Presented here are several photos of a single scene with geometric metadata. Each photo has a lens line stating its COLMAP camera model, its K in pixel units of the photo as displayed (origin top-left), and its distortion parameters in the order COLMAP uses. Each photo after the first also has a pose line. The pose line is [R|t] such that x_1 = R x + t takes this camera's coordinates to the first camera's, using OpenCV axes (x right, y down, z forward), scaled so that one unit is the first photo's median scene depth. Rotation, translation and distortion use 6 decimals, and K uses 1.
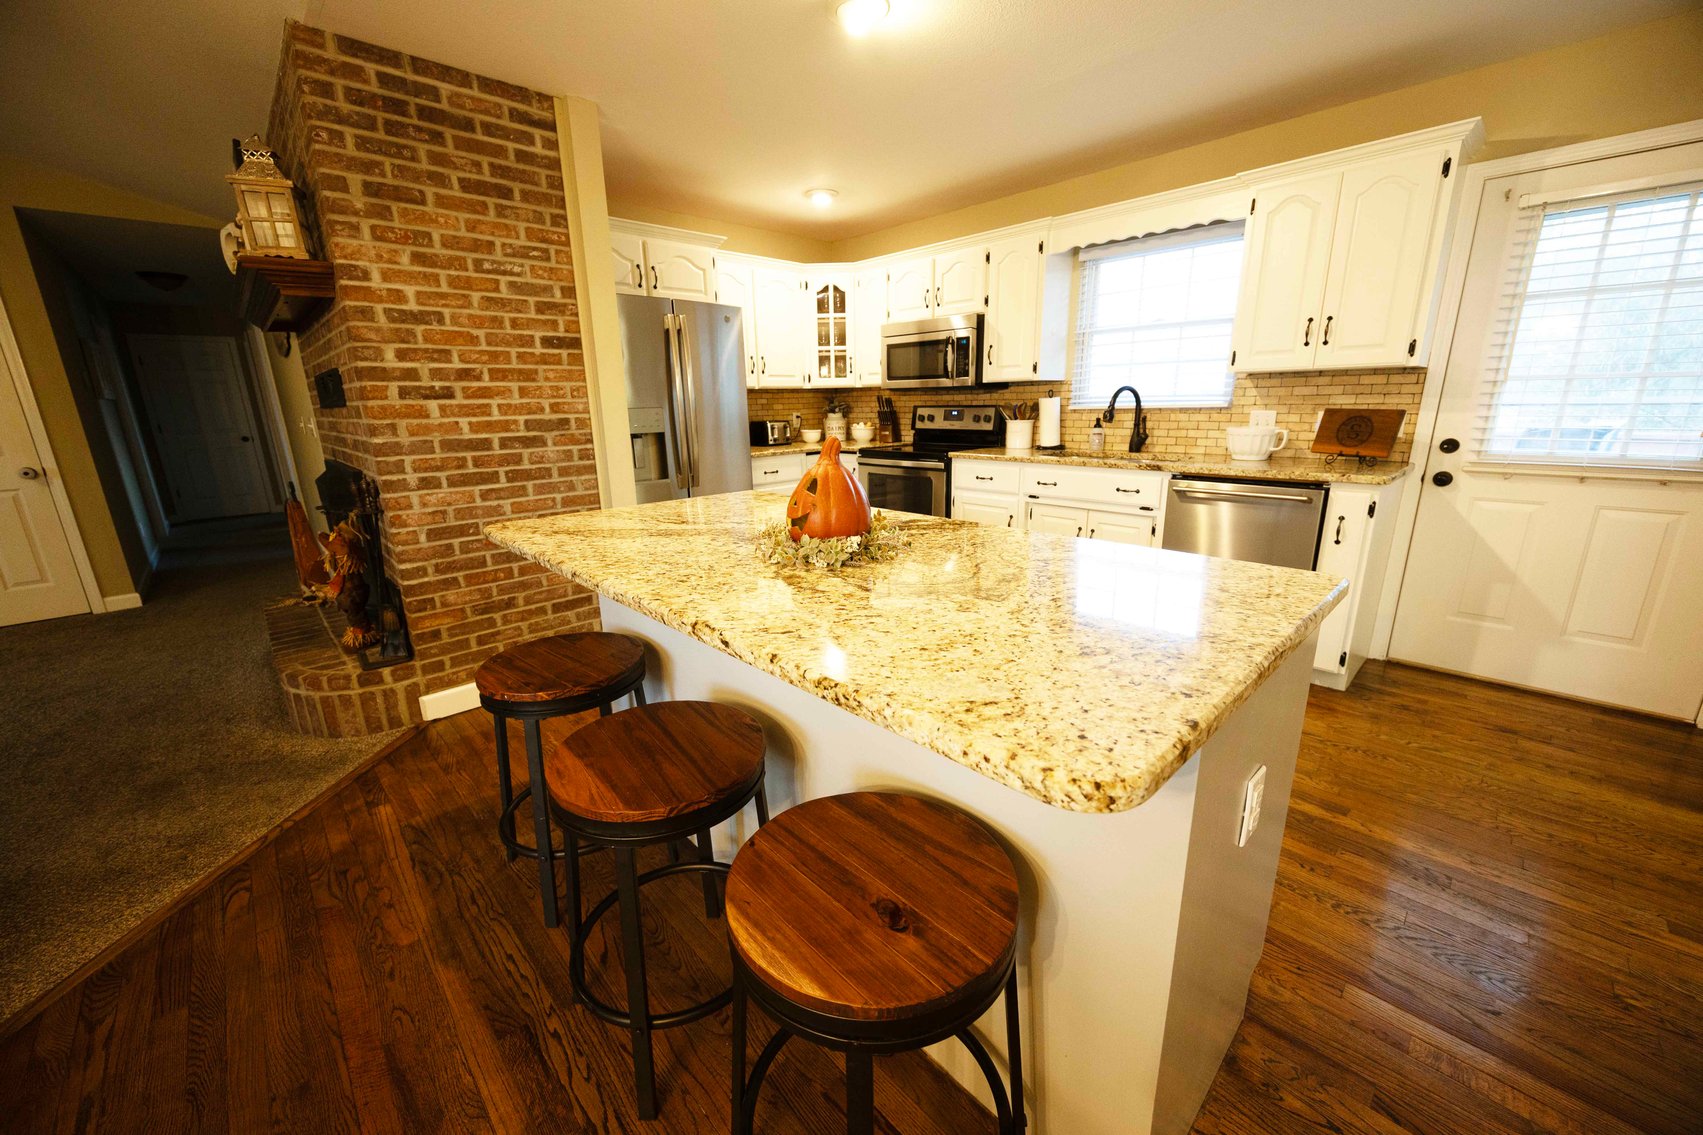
lens RADIAL K [[652.0, 0, 868.1], [0, 652.0, 568.9], [0, 0, 1]] dist [0.002761, -0.000789]
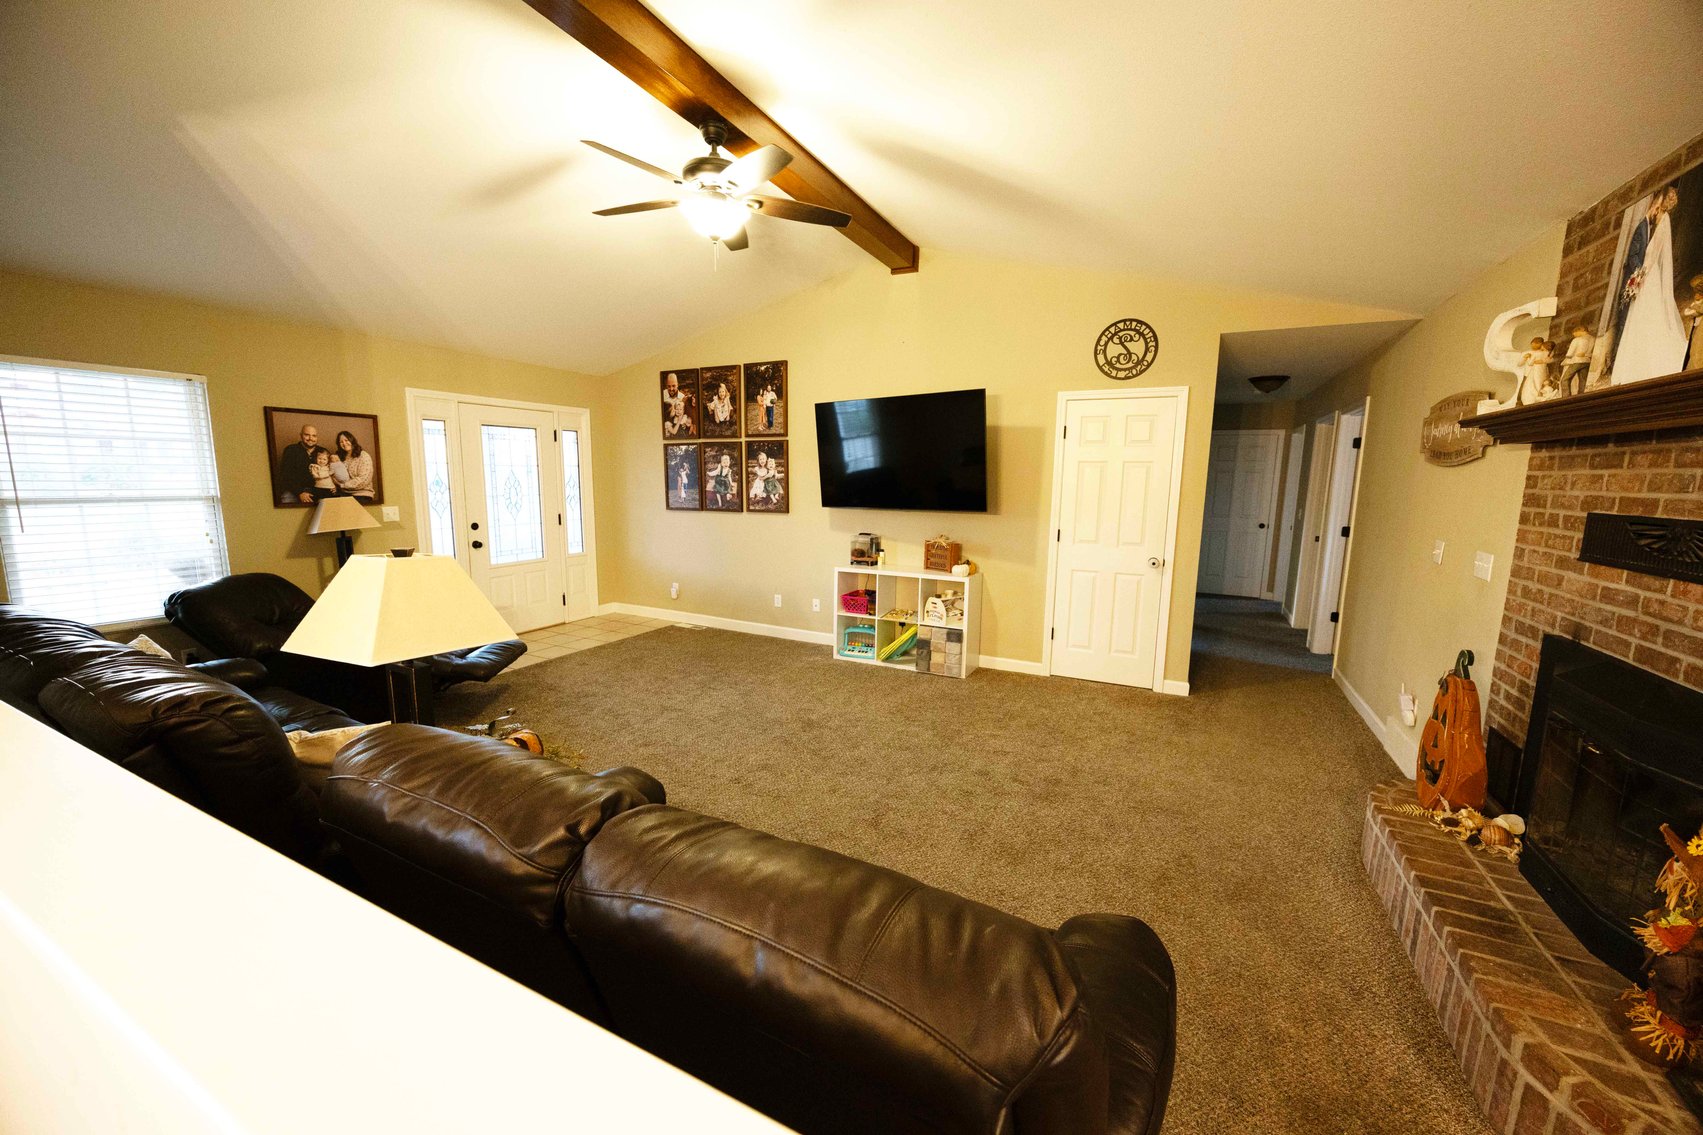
lens RADIAL K [[652.0, 0, 842.0], [0, 652.0, 574.5], [0, 0, 1]] dist [0.002761, -0.000789]
pose [[0.327078, 0.172671, -0.929088, -0.604717], [-0.260525, 0.961540, 0.086987, -0.127570], [0.908376, 0.213599, 0.359484, 0.148172]]
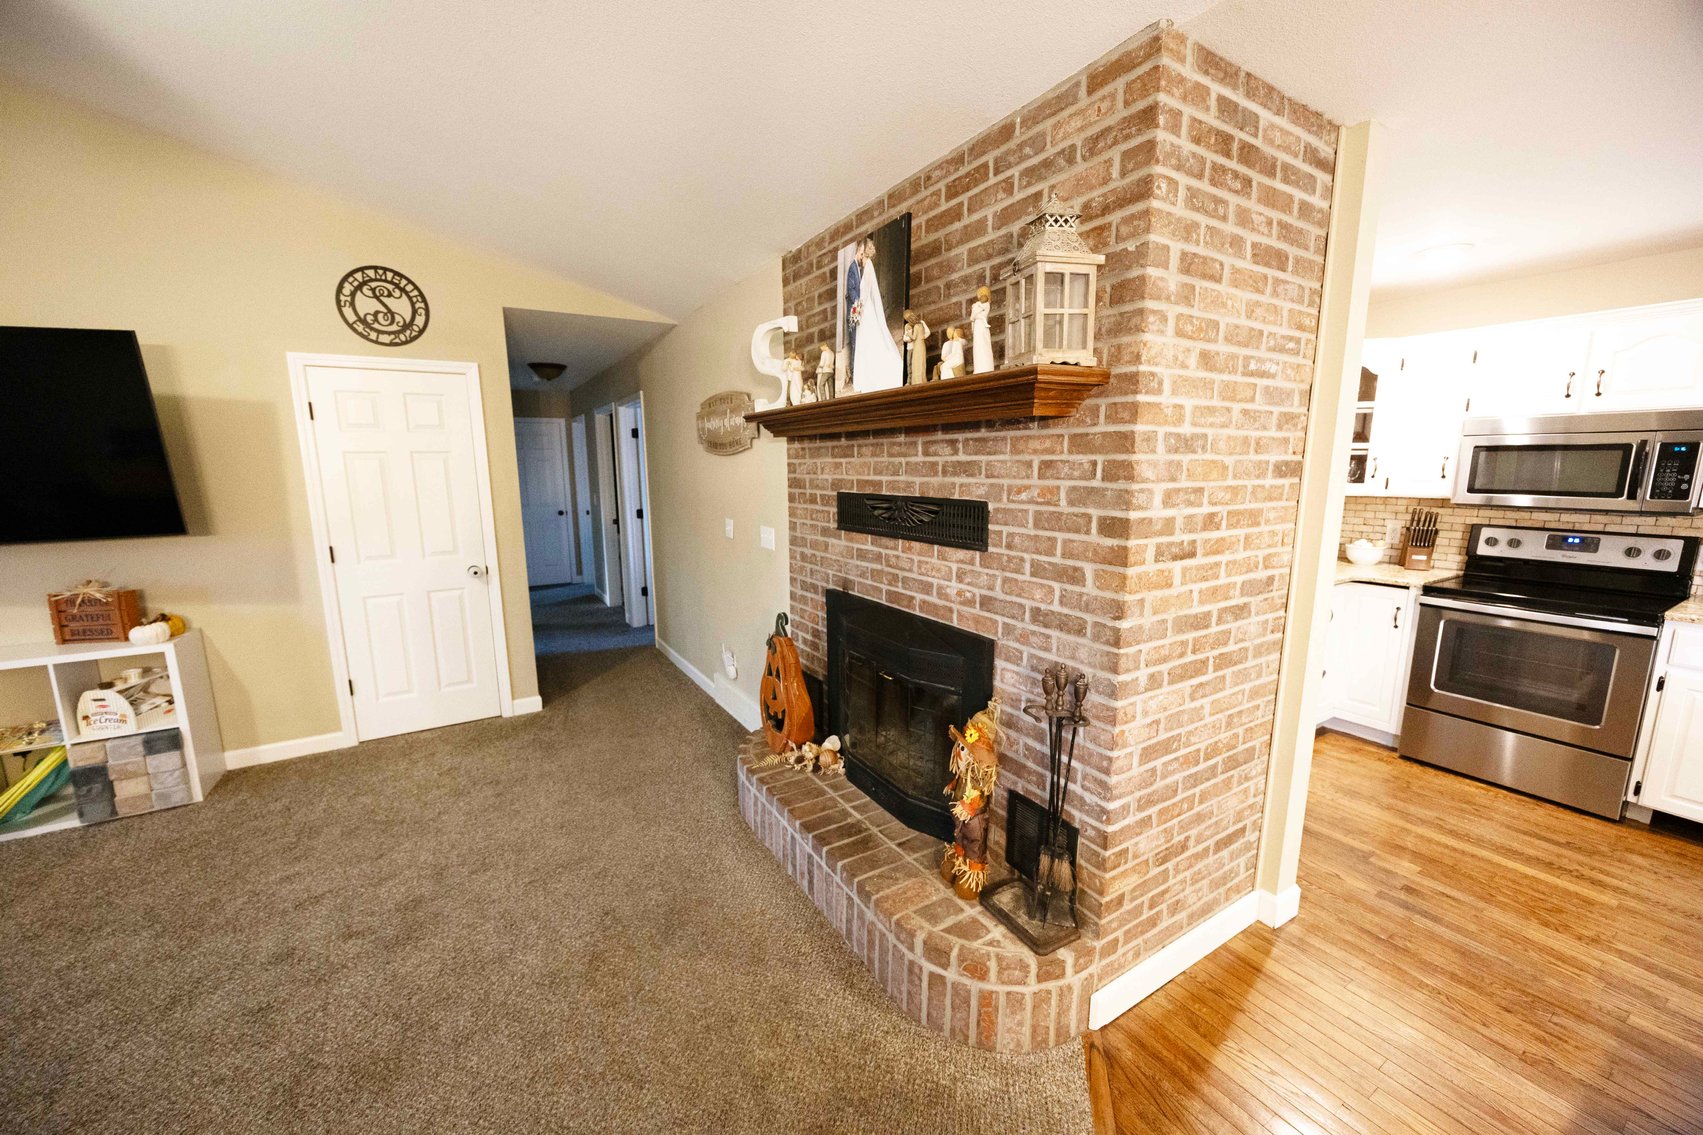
lens RADIAL K [[652.0, 0, 850.9], [0, 652.0, 569.5], [0, 0, 1]] dist [0.002761, -0.000789]
pose [[0.976219, 0.049608, -0.211033, -0.816087], [-0.068316, 0.994263, -0.082299, -0.164058], [0.205739, 0.094759, 0.974008, 0.264826]]
